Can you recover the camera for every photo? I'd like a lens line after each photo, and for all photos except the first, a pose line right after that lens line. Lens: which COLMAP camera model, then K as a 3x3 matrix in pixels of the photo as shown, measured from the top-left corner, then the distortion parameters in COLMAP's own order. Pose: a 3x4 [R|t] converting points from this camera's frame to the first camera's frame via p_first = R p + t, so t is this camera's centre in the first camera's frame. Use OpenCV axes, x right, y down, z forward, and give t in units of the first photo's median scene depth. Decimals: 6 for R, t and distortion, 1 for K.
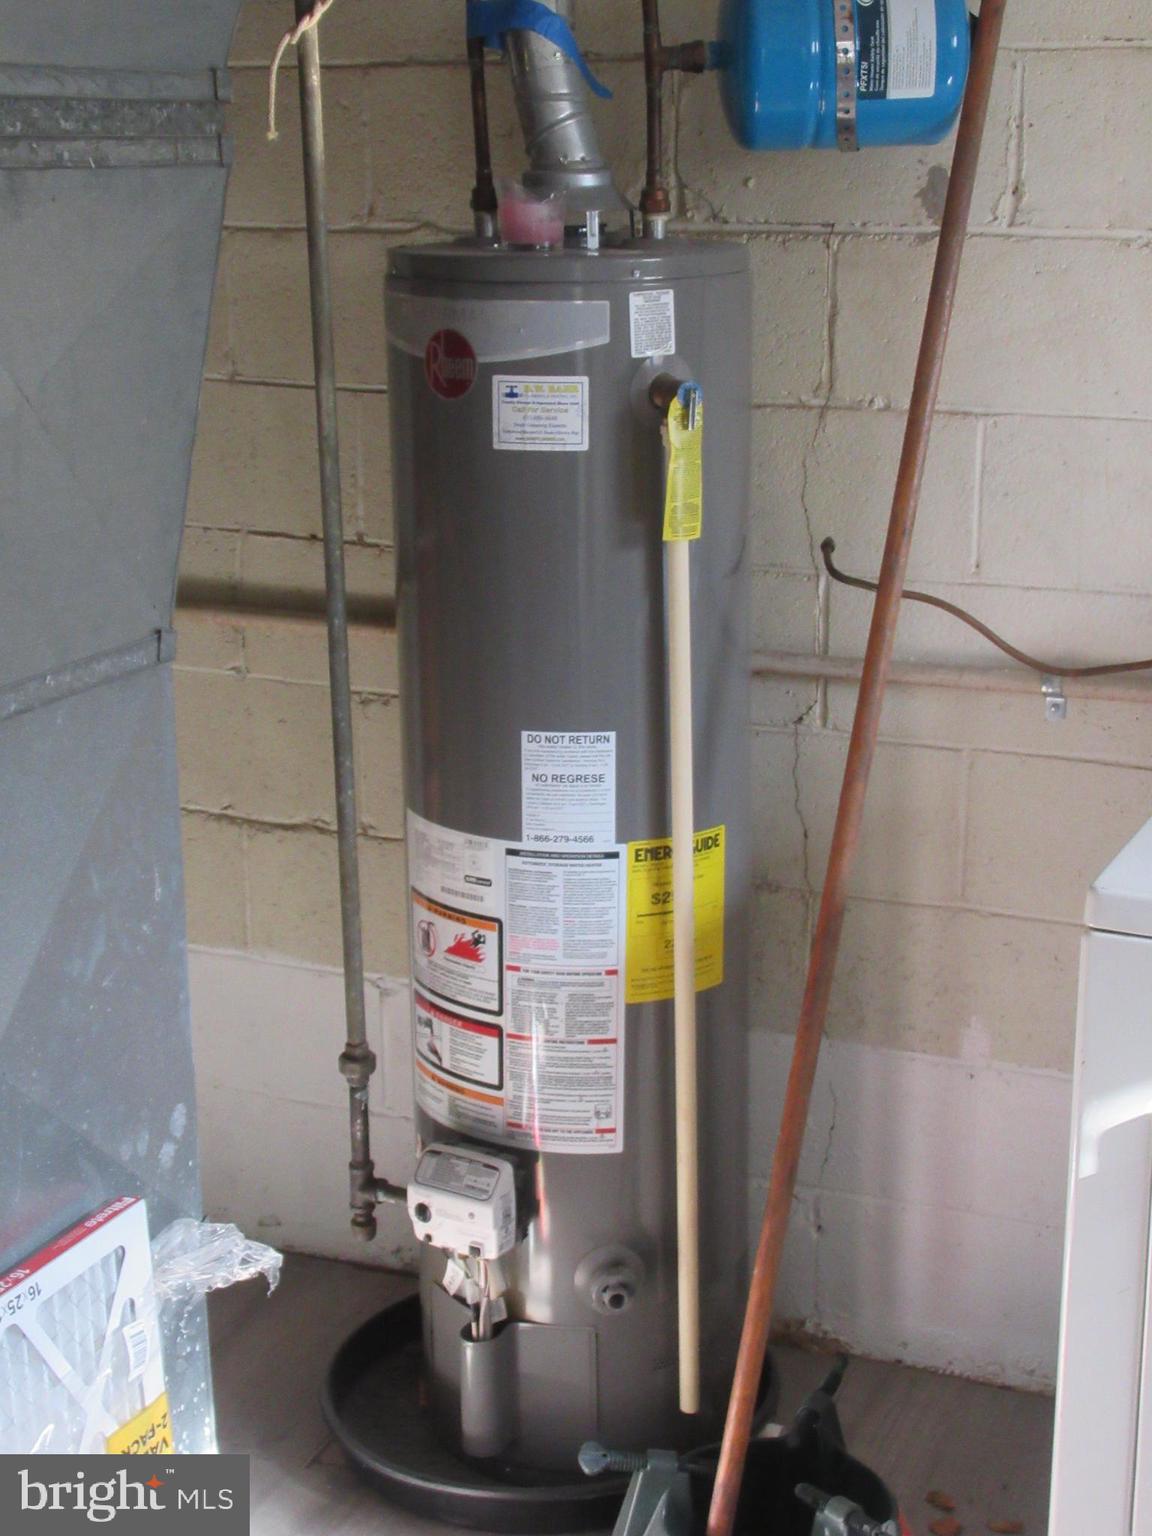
lens RADIAL K [[2319.6, 0, 579.0], [0, 2319.6, 782.3], [0, 0, 1]] dist [0.007649, 0.000000]
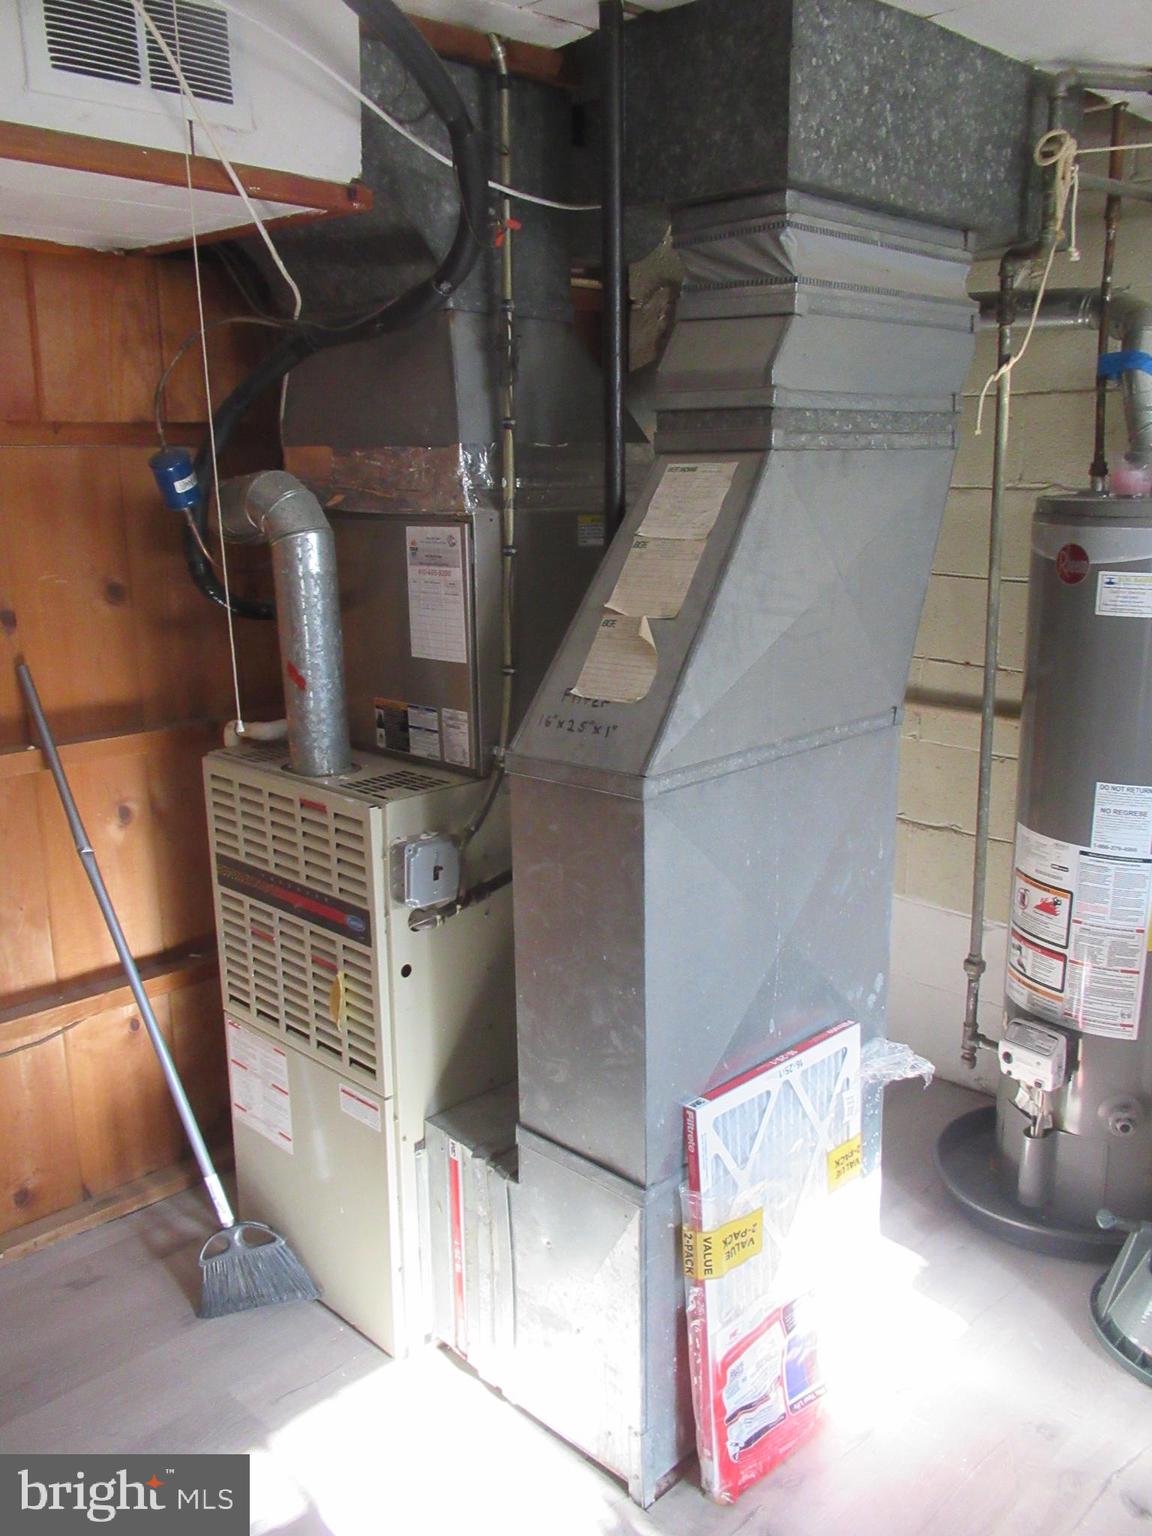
lens RADIAL K [[1301.7, 0, 582.7], [0, 1301.7, 775.0], [0, 0, 1]] dist [-0.003848, -0.011386]
pose [[0.932569, 0.081598, -0.351648, -0.040949], [-0.089110, 0.996008, -0.005201, 0.011084], [0.349820, 0.036185, 0.936118, -0.016696]]
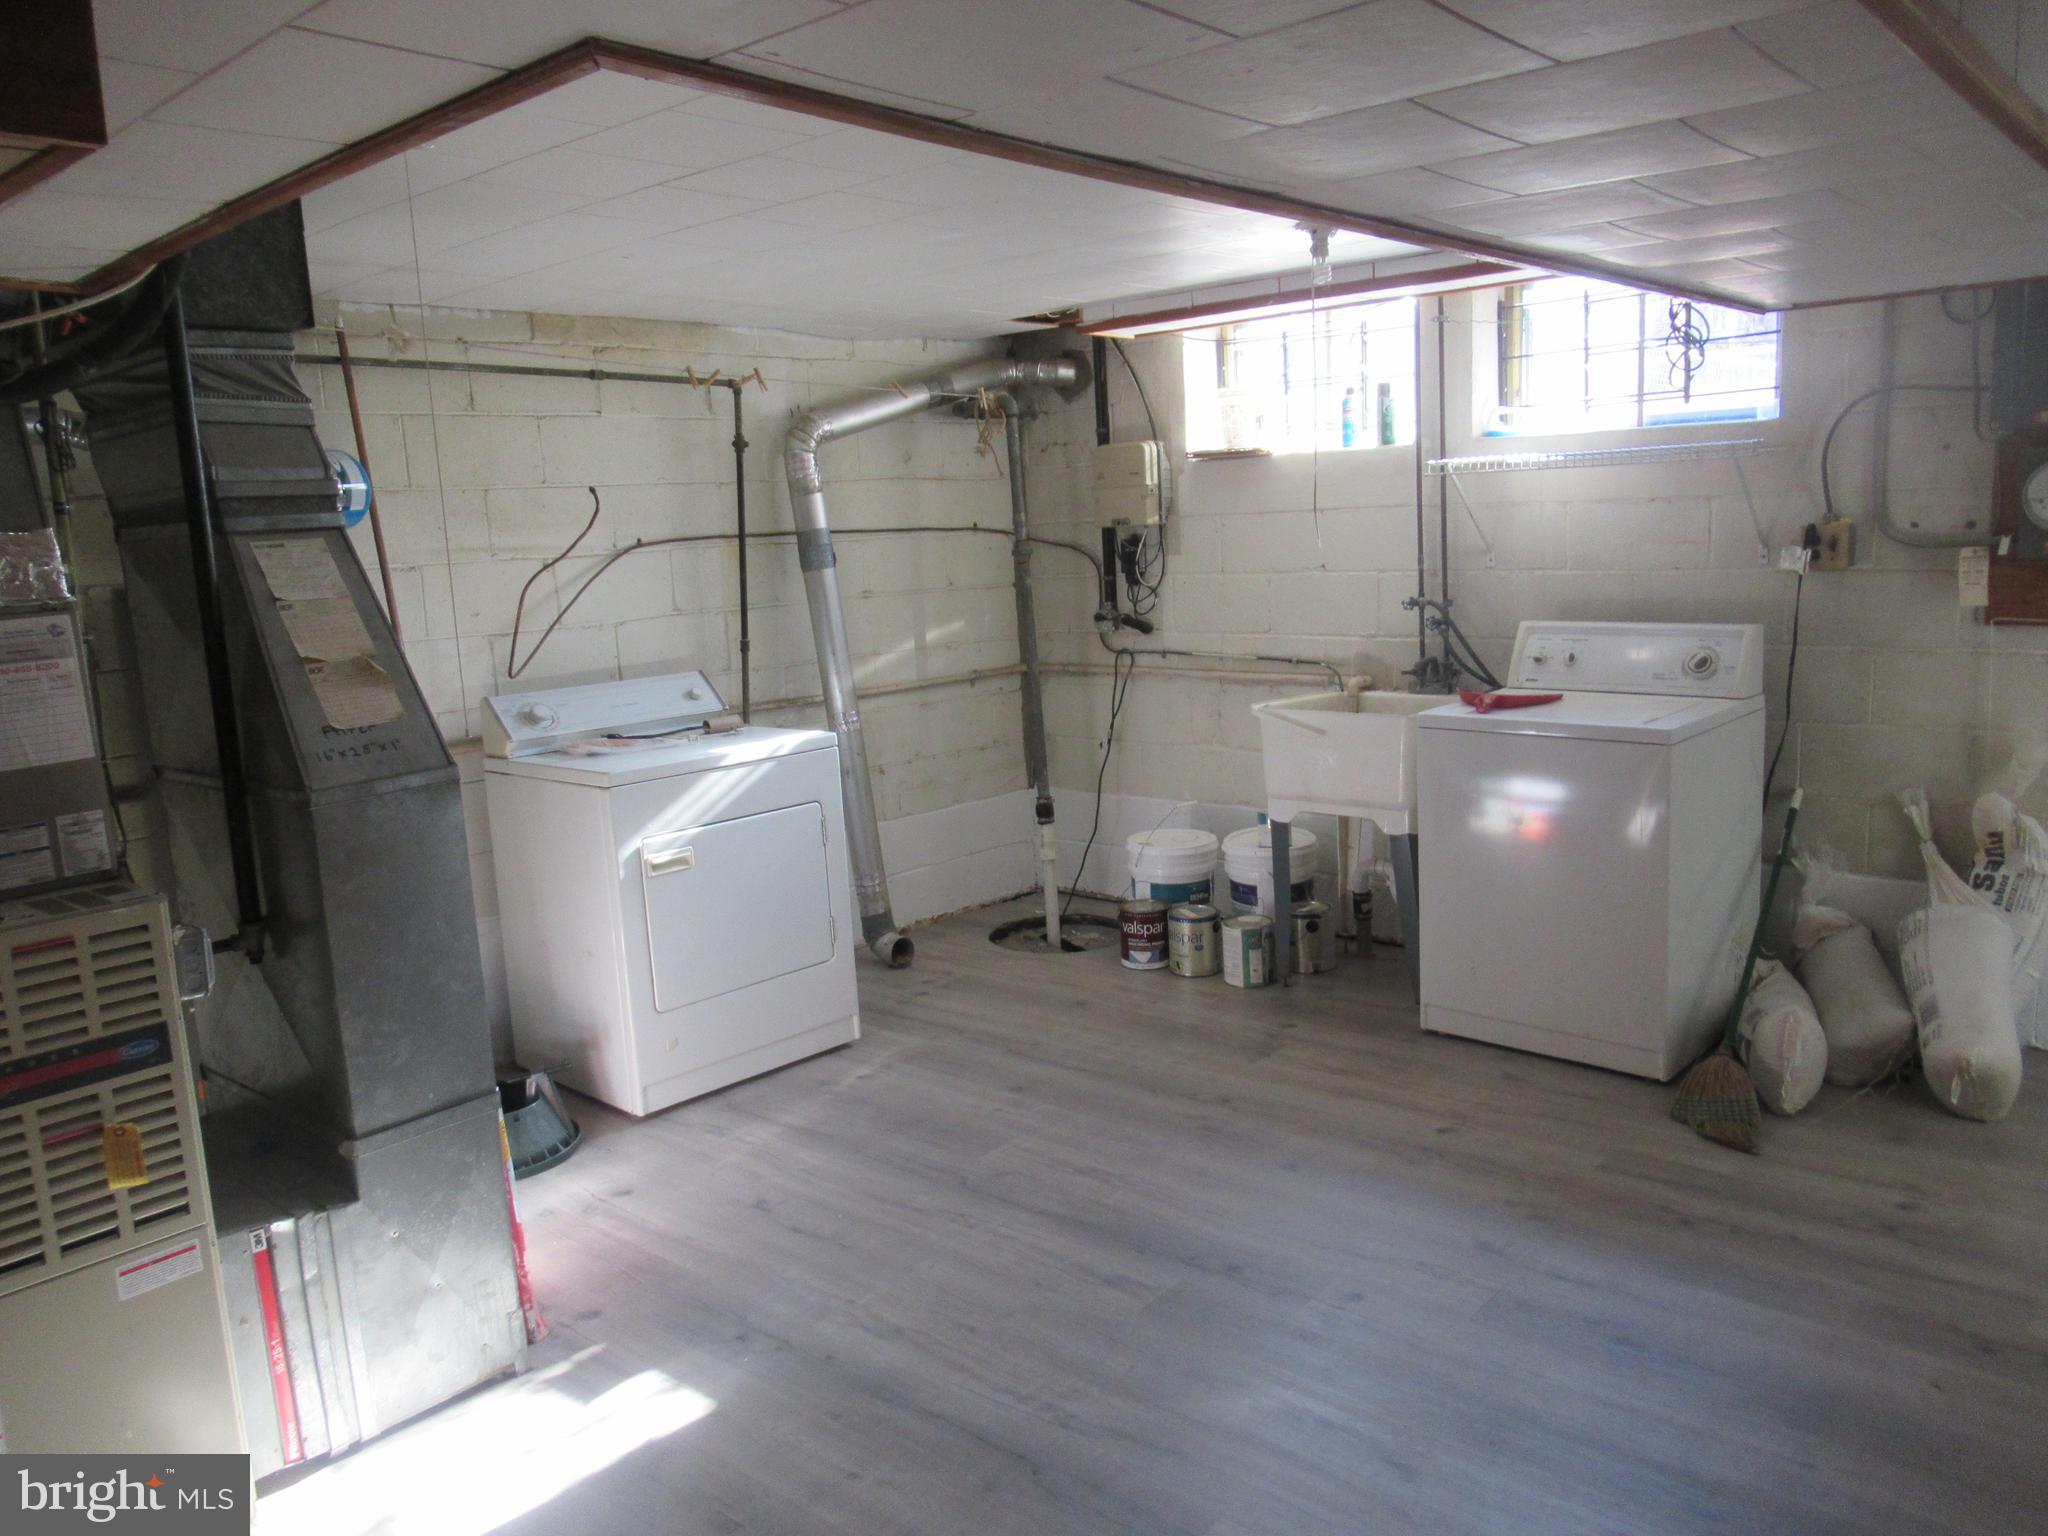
lens RADIAL K [[1531.6, 0, 1018.4], [0, 1531.6, 770.3], [0, 0, 1]] dist [-0.005638, -0.004401]
pose [[0.307258, -0.166257, 0.936991, -1.094041], [0.300188, 0.951282, 0.070355, 0.051596], [-0.903039, 0.259656, 0.342197, -0.078348]]
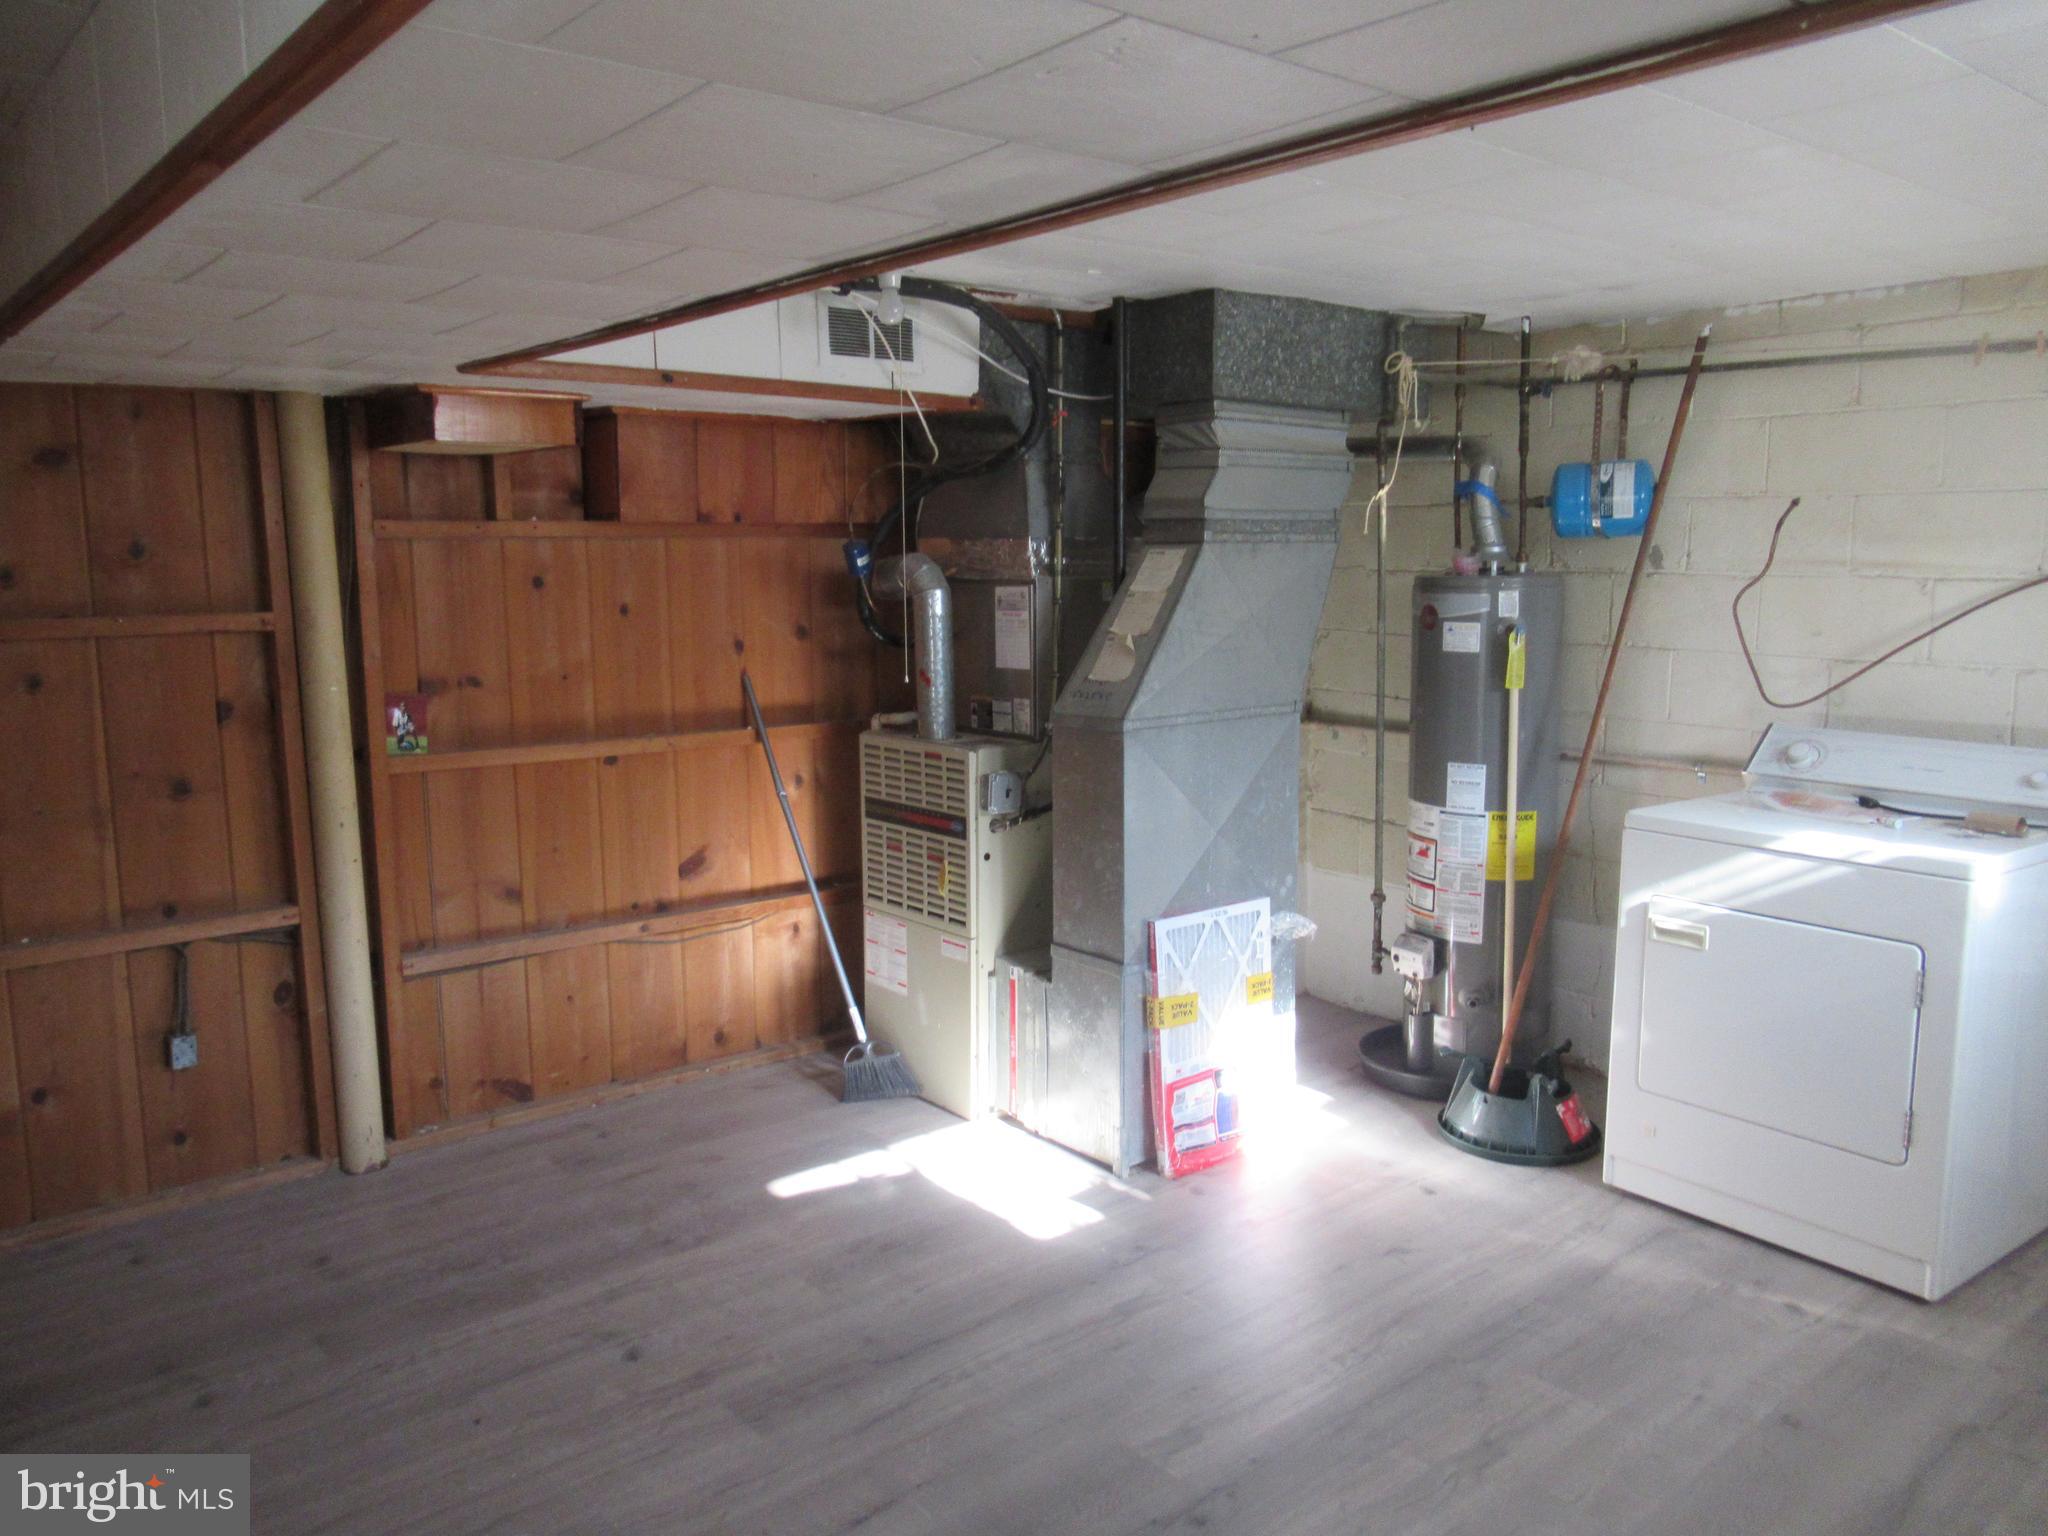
lens RADIAL K [[1531.6, 0, 1026.7], [0, 1531.6, 775.5], [0, 0, 1]] dist [-0.005638, -0.004401]
pose [[0.891889, 0.067307, -0.447218, 0.310629], [-0.119433, 0.988812, -0.089368, 0.194285], [0.436199, 0.133119, 0.889949, -0.674753]]
